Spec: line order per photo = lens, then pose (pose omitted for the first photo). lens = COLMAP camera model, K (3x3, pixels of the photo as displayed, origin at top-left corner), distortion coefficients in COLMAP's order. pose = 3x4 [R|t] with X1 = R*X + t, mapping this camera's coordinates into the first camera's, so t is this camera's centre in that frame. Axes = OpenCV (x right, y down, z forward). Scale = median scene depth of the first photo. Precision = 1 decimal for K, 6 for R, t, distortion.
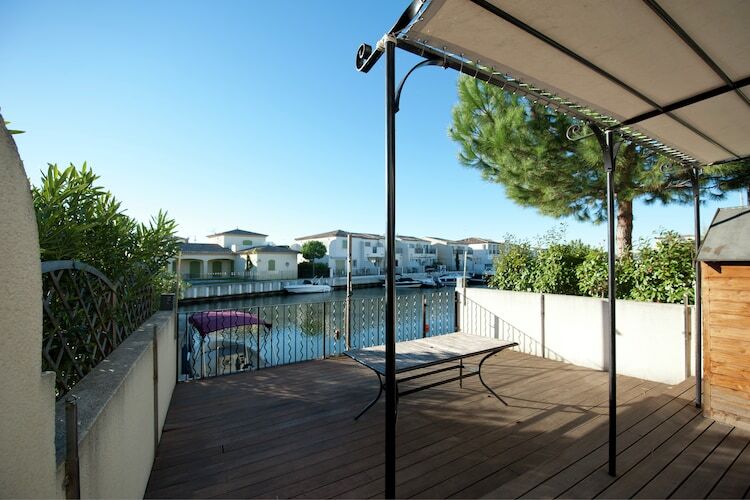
lens RADIAL K [[309.0, 0, 376.0], [0, 309.0, 252.4], [0, 0, 1]] dist [-0.010985, -0.001318]
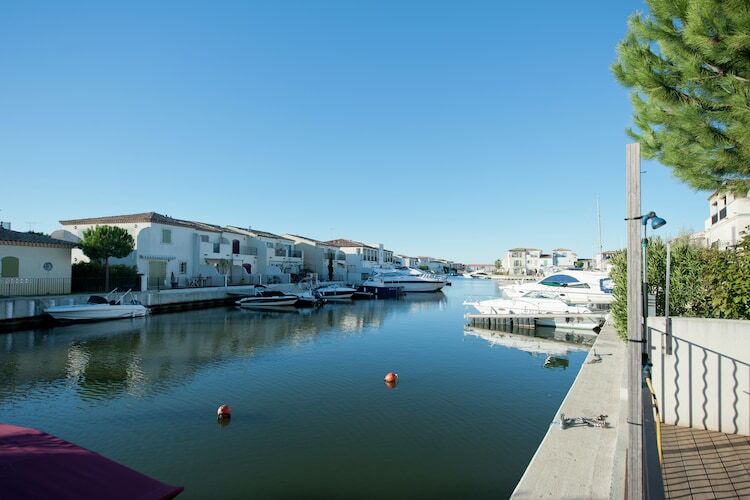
lens RADIAL K [[382.1, 0, 375.6], [0, 382.1, 252.6], [0, 0, 1]] dist [-0.000152, -0.000469]
pose [[0.886808, 0.042903, 0.460142, -0.082937], [-0.036110, 0.999070, -0.023559, 0.009328], [-0.460725, 0.004276, 0.887533, 0.142785]]
